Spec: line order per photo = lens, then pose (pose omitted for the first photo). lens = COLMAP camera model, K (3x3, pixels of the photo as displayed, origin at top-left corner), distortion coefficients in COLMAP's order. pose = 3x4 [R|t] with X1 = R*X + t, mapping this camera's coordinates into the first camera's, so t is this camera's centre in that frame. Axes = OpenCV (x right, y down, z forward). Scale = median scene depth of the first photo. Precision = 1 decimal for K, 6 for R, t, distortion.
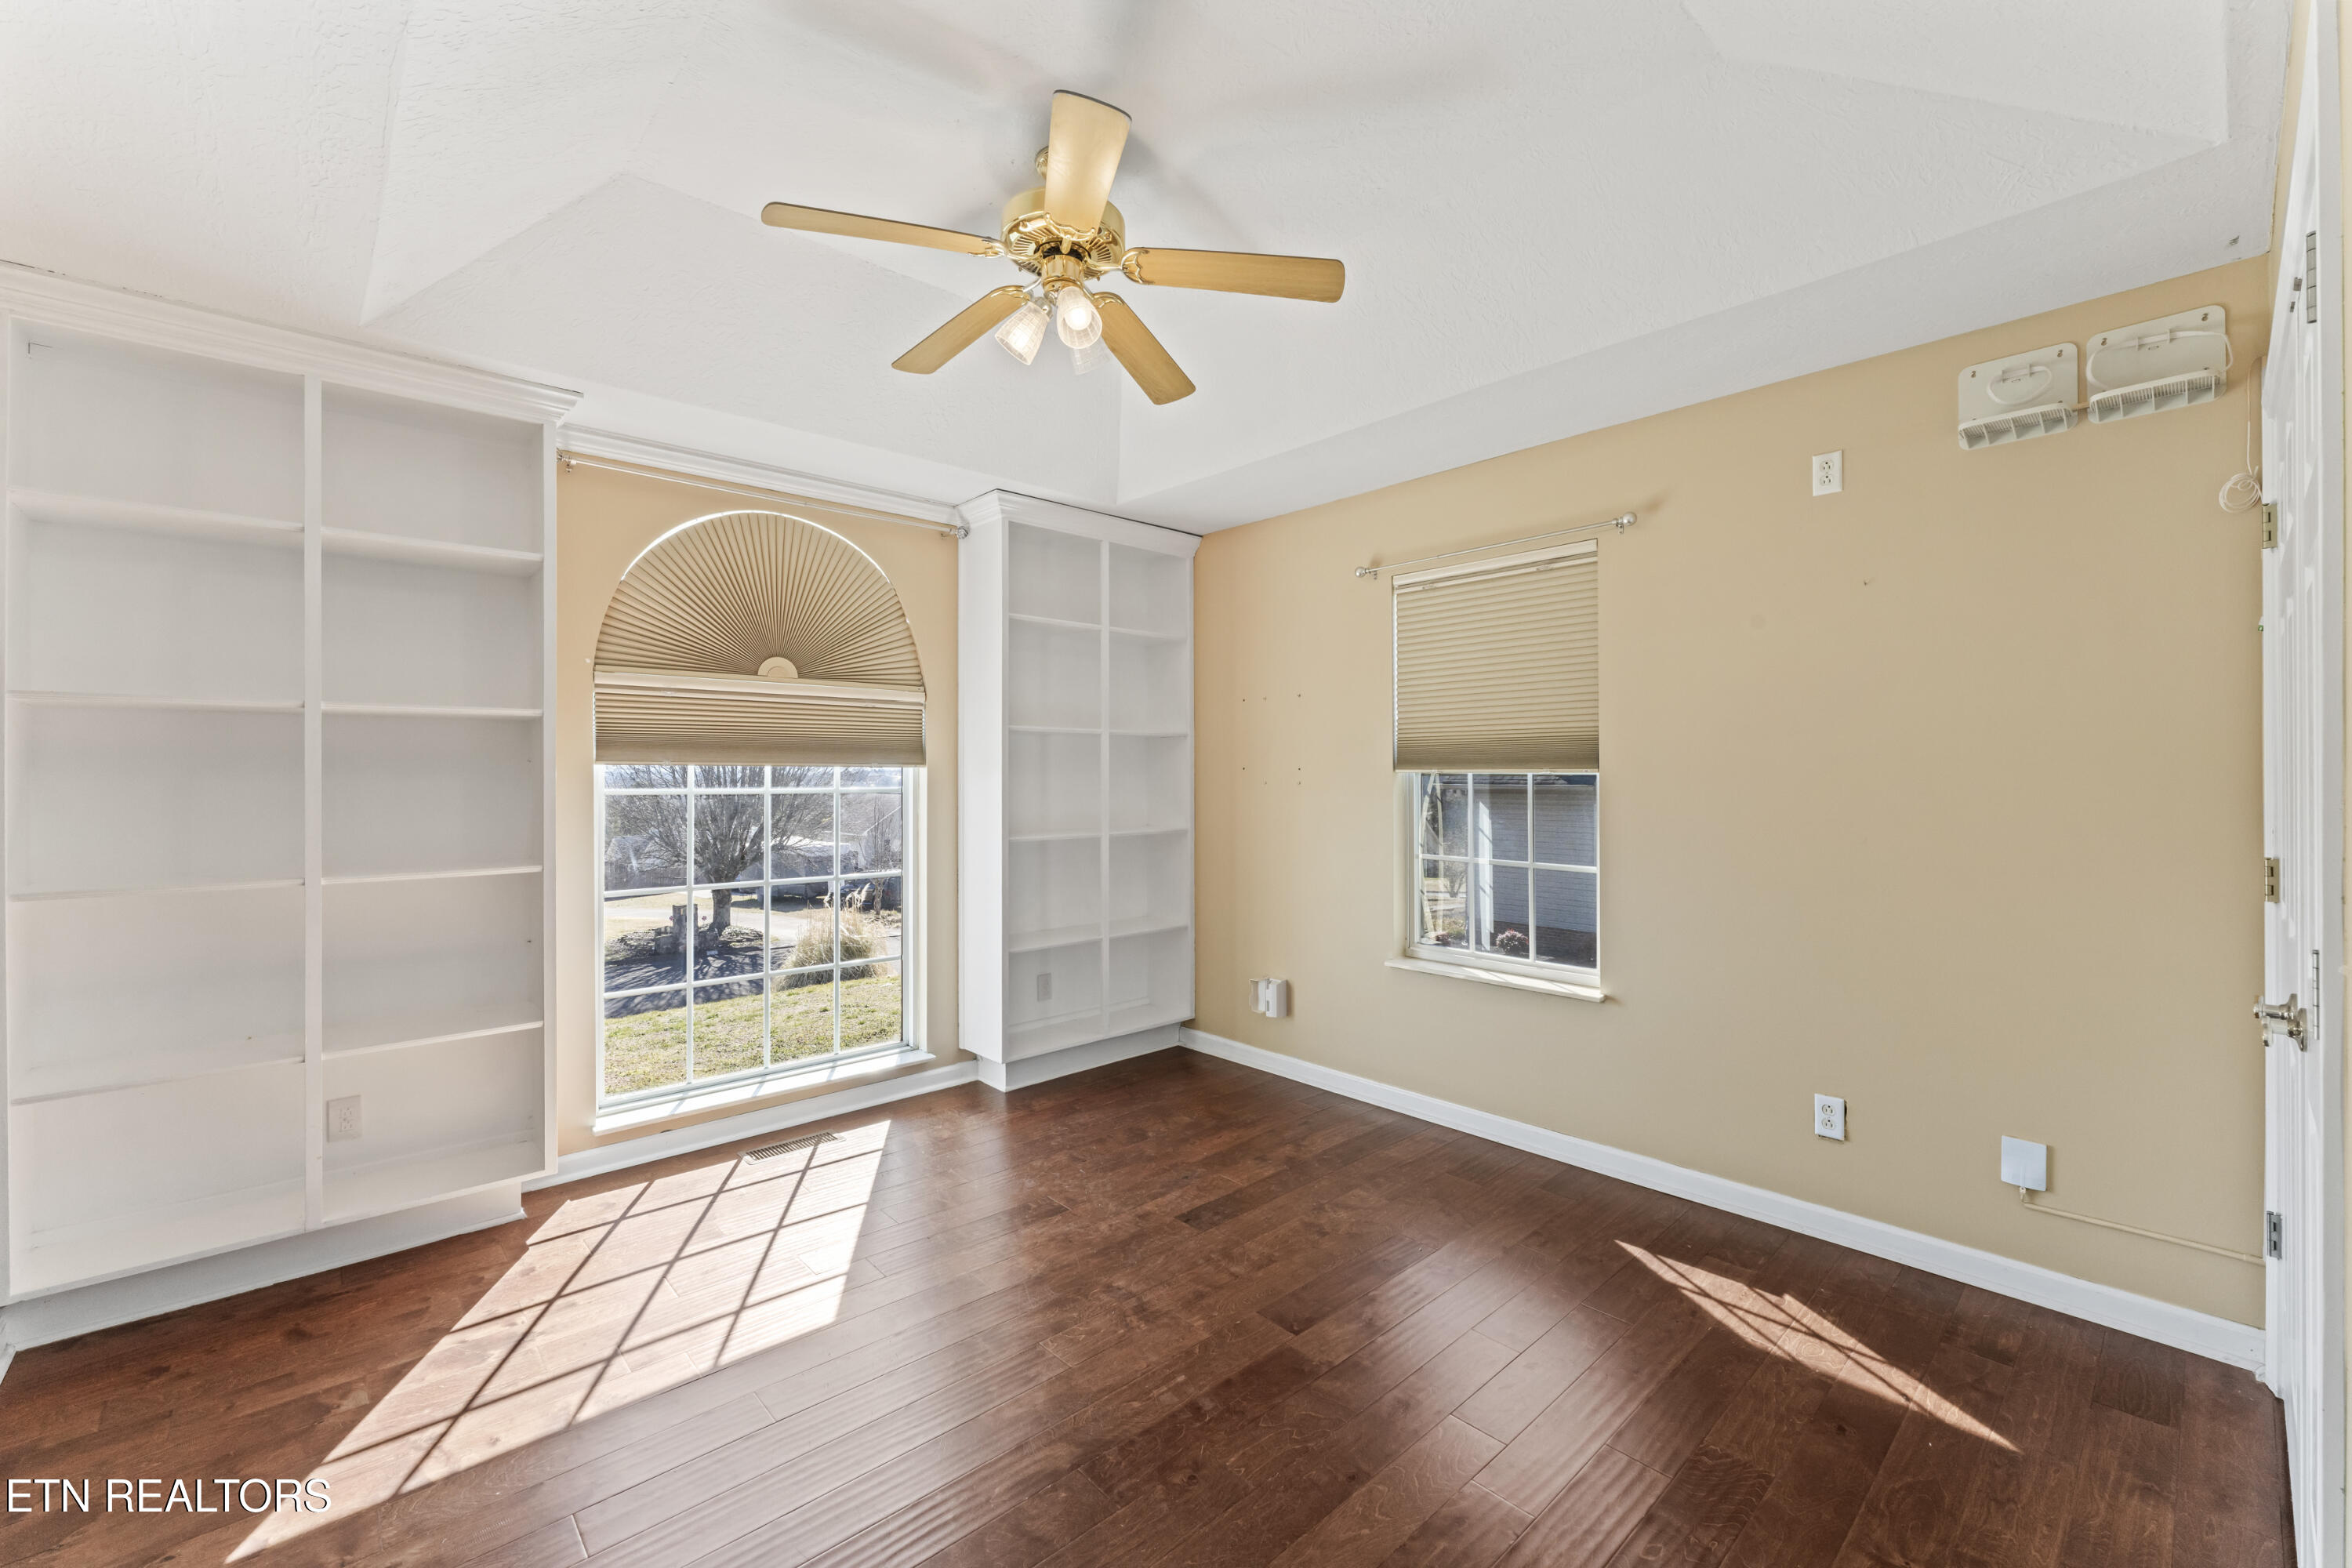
lens RADIAL K [[950.9, 0, 1169.8], [0, 950.9, 776.6], [0, 0, 1]] dist [0.002204, -0.001326]
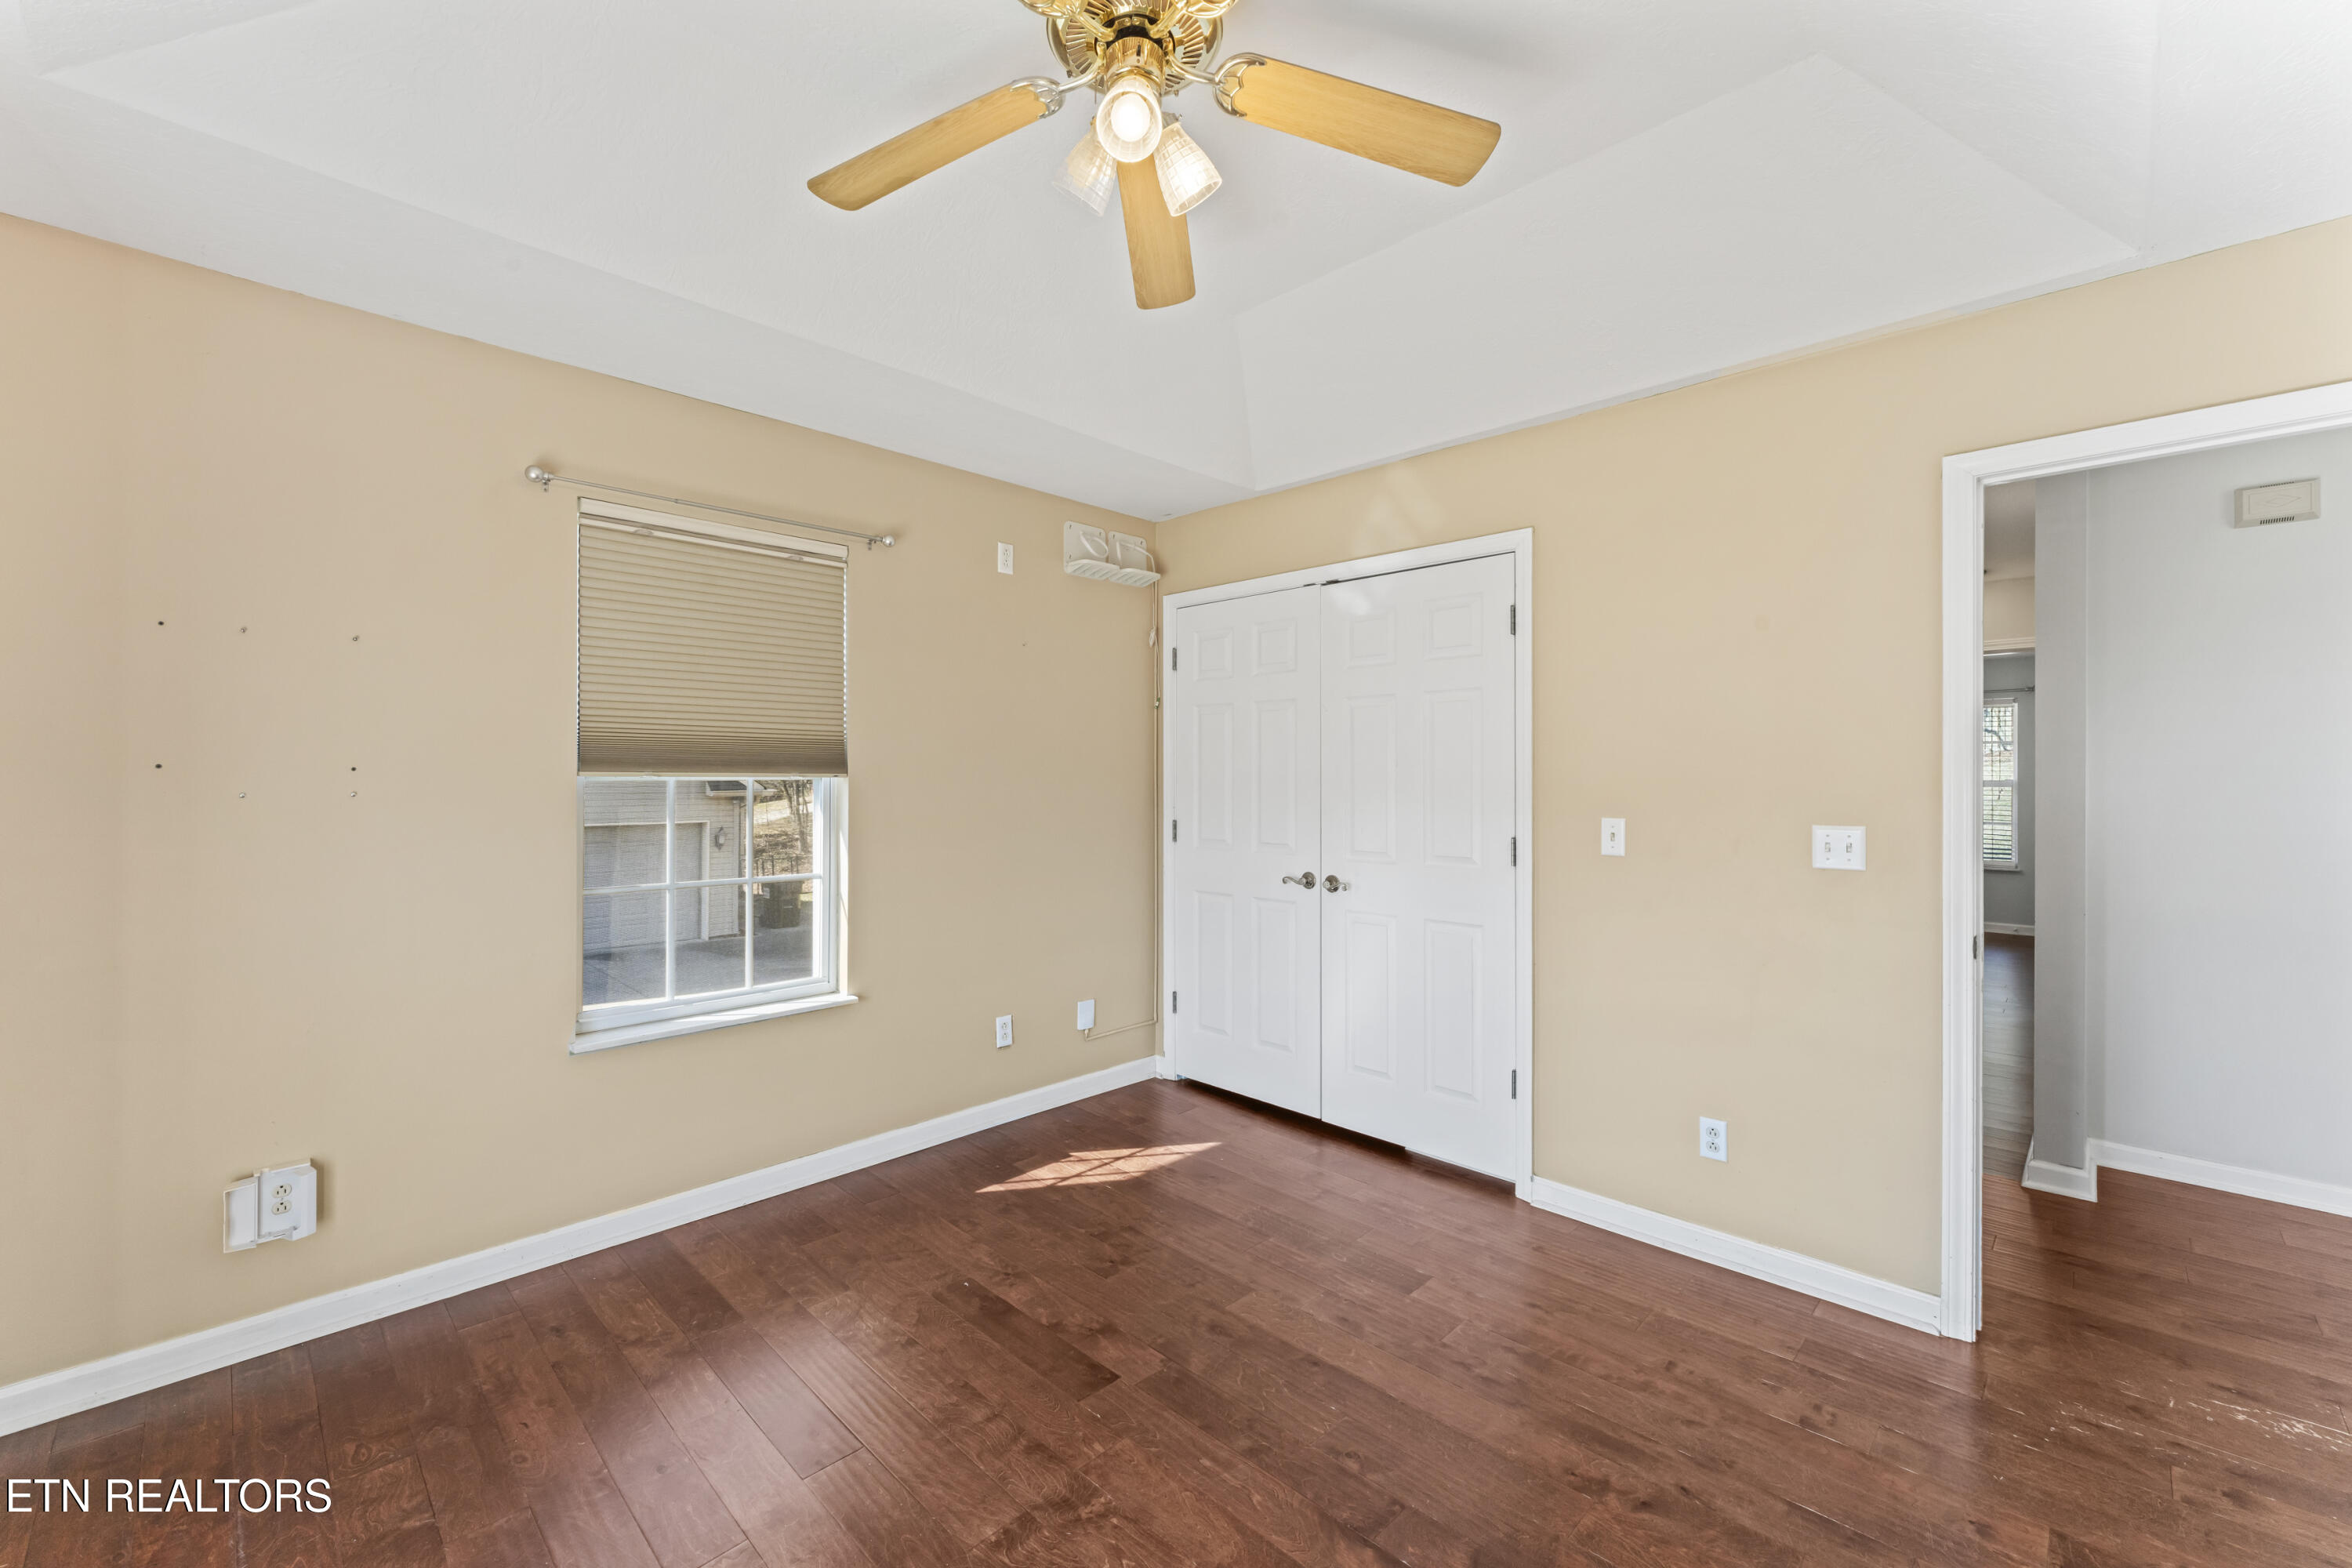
lens RADIAL K [[950.9, 0, 1170.9], [0, 950.9, 769.3], [0, 0, 1]] dist [0.002204, -0.001326]
pose [[-0.044544, 0.002367, 0.999005, -0.688599], [-0.007633, 0.999967, -0.002710, -0.015539], [-0.998978, -0.007746, -0.044525, 0.837151]]
